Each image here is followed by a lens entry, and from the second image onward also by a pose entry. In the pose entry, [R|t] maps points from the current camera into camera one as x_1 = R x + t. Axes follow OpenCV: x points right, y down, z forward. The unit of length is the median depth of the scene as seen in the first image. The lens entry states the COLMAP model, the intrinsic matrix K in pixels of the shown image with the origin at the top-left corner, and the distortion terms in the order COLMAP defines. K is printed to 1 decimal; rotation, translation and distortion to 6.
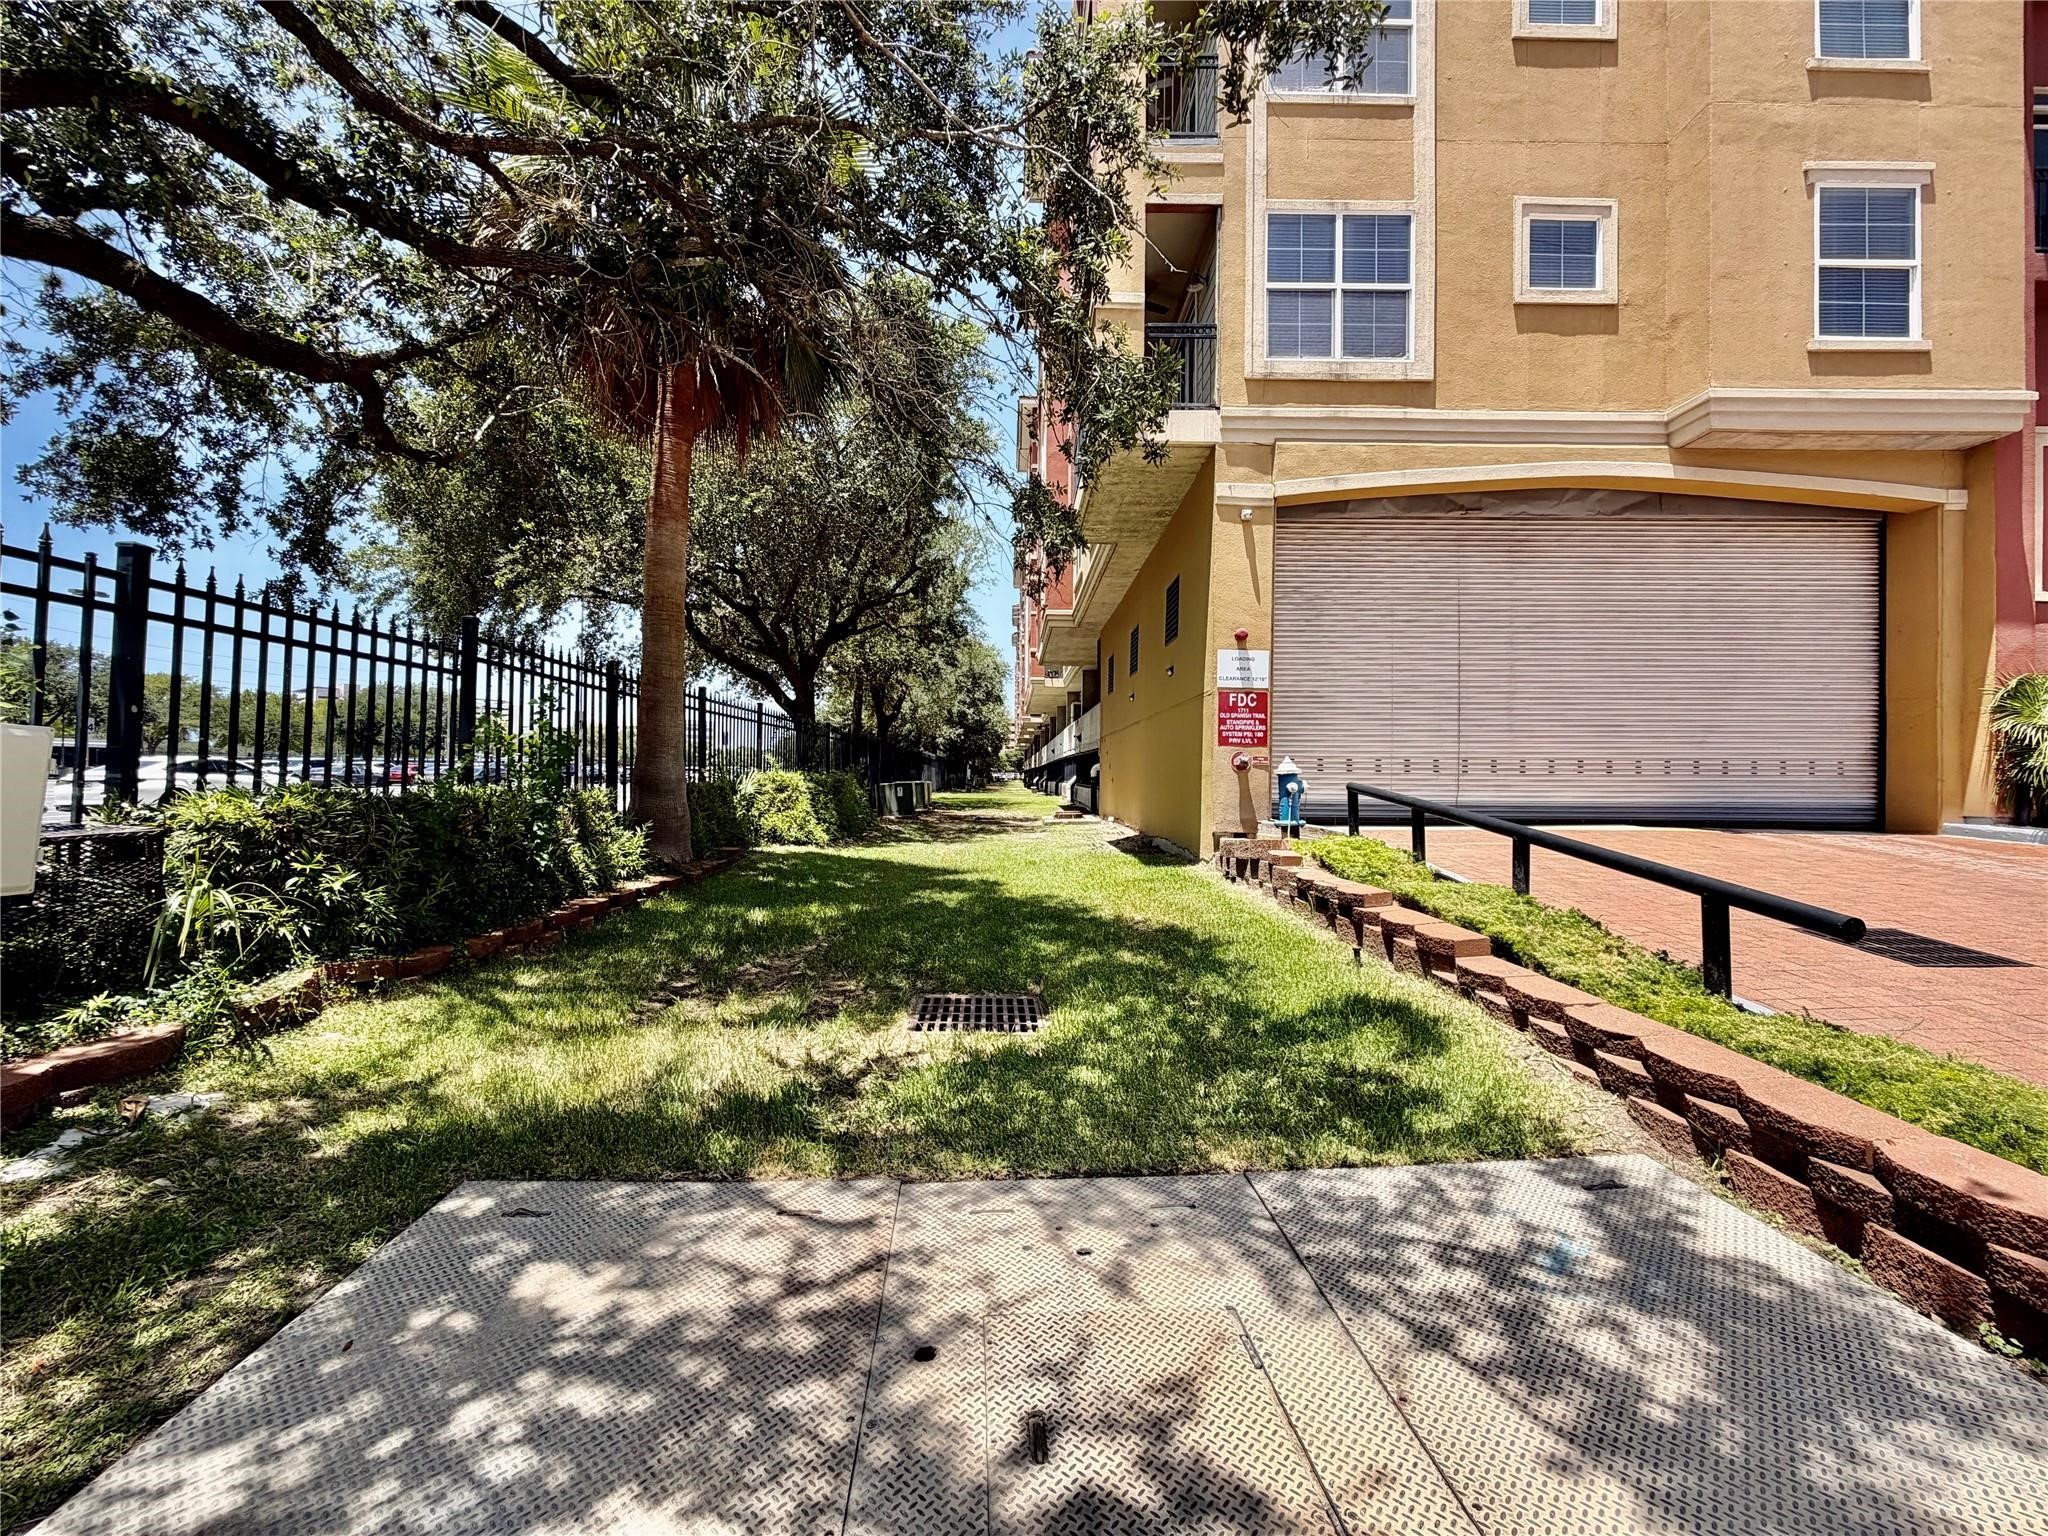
lens RADIAL K [[814.6, 0, 1024.5], [0, 814.6, 762.1], [0, 0, 1]] dist [-0.000682, -0.000321]
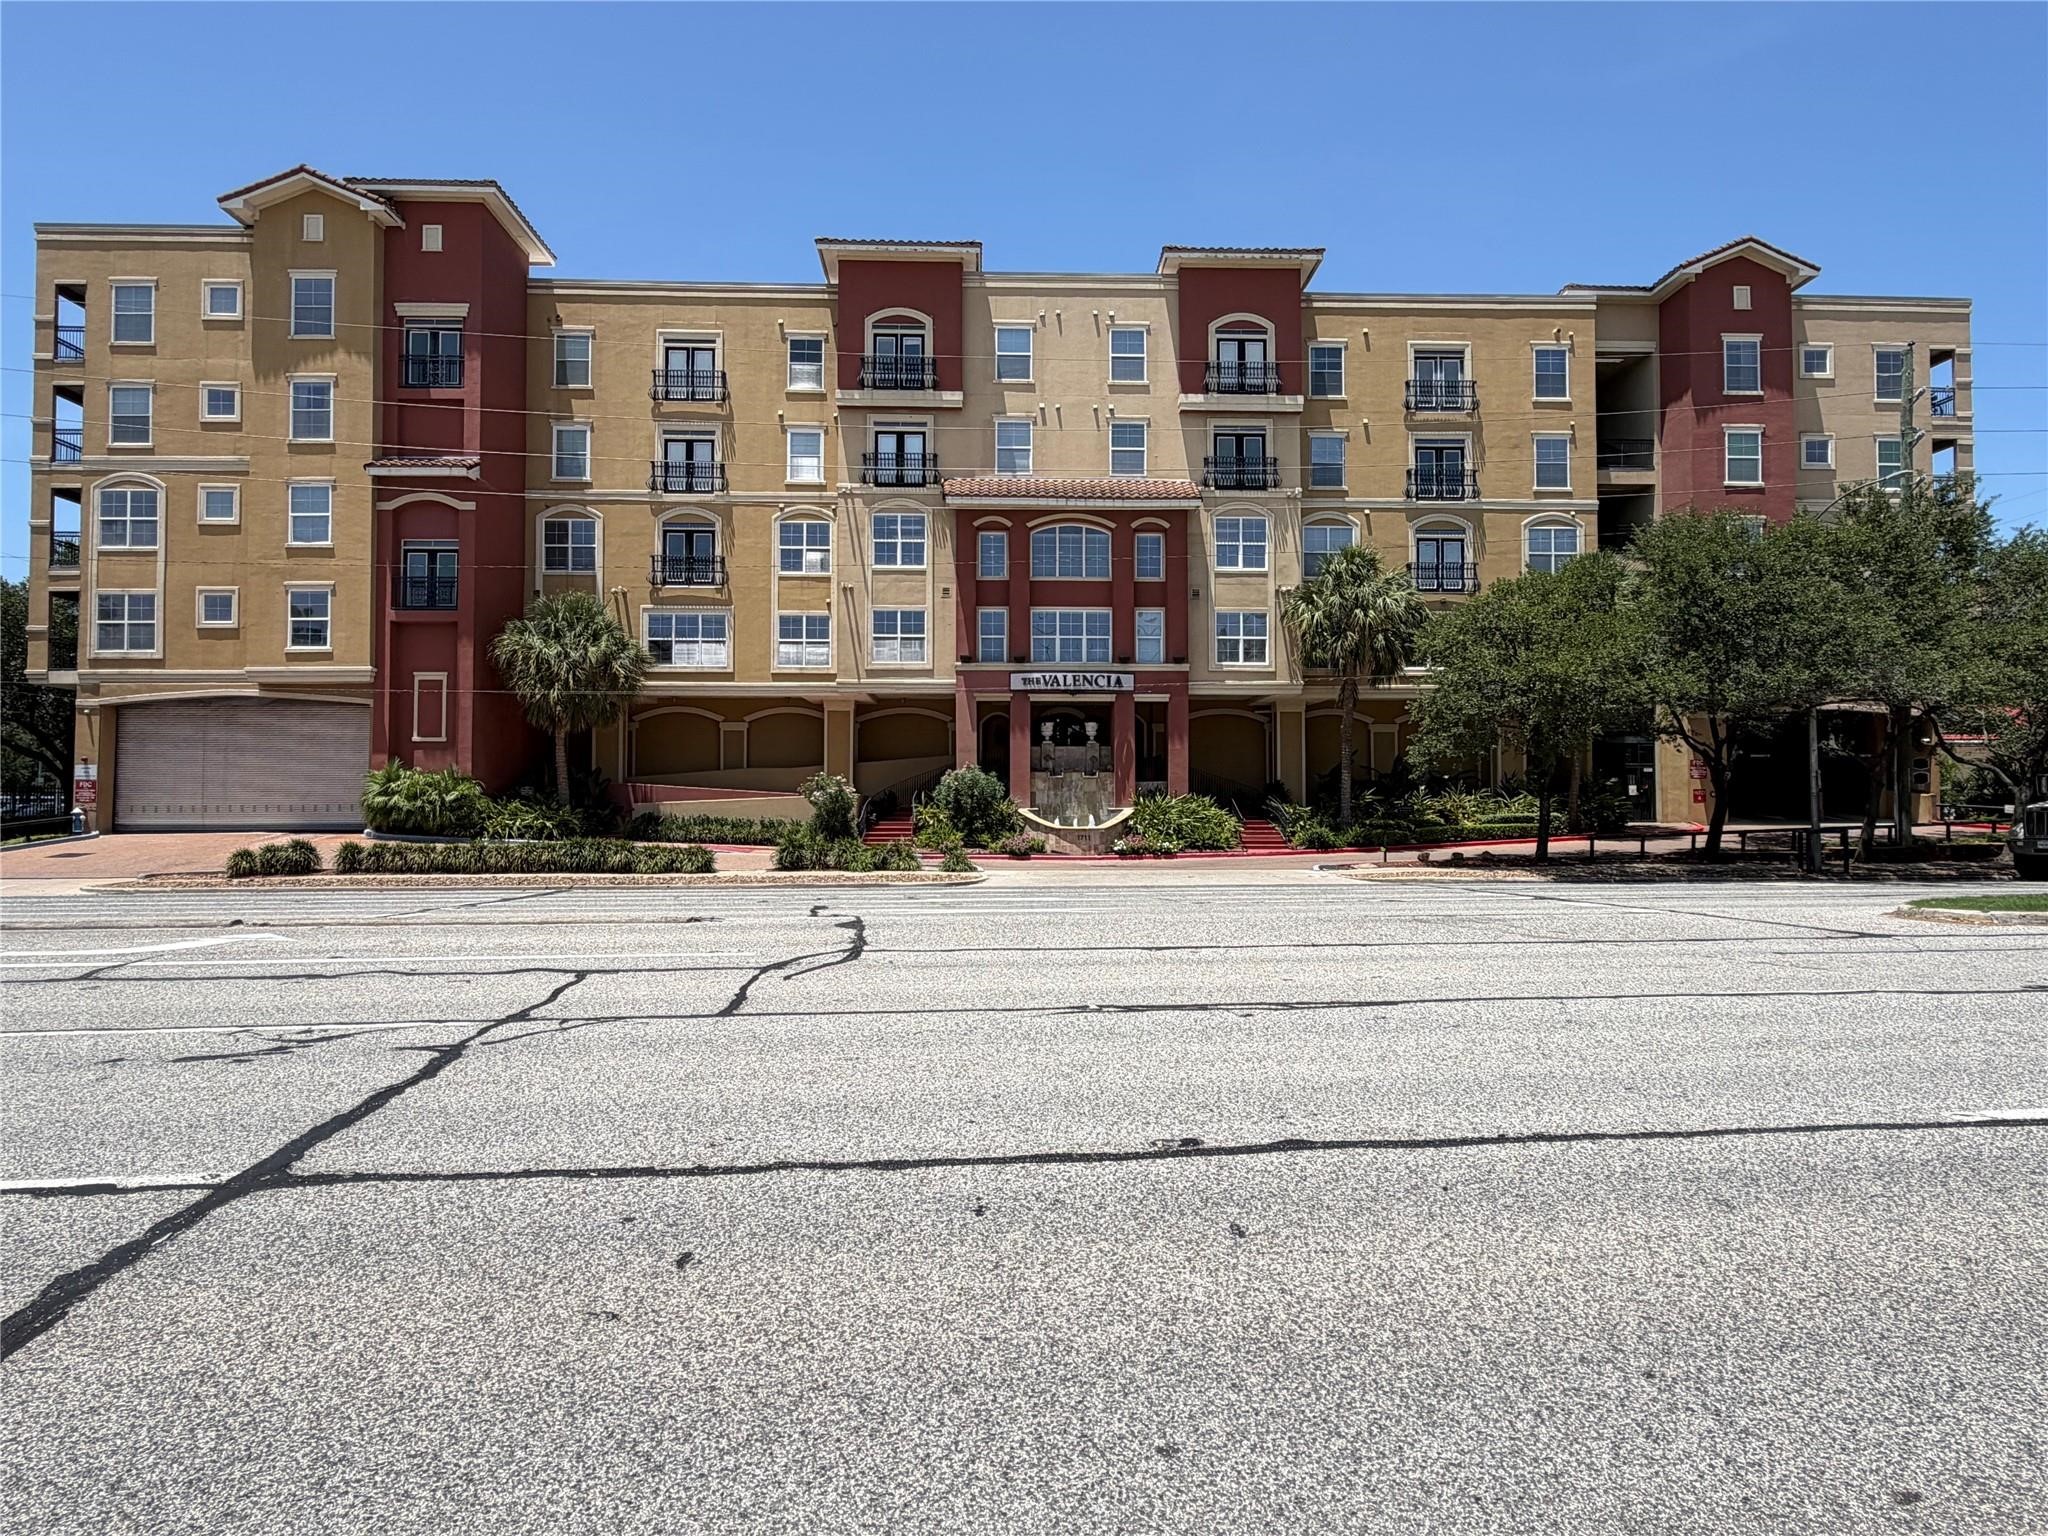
lens RADIAL K [[1131.3, 0, 1024.8], [0, 1131.3, 772.2], [0, 0, 1]] dist [-0.000430, 0.000314]
pose [[0.999414, -0.010973, 0.032422, 3.095182], [0.011712, 0.999674, -0.022692, 0.000973], [-0.032163, 0.023058, 0.999217, -2.638779]]
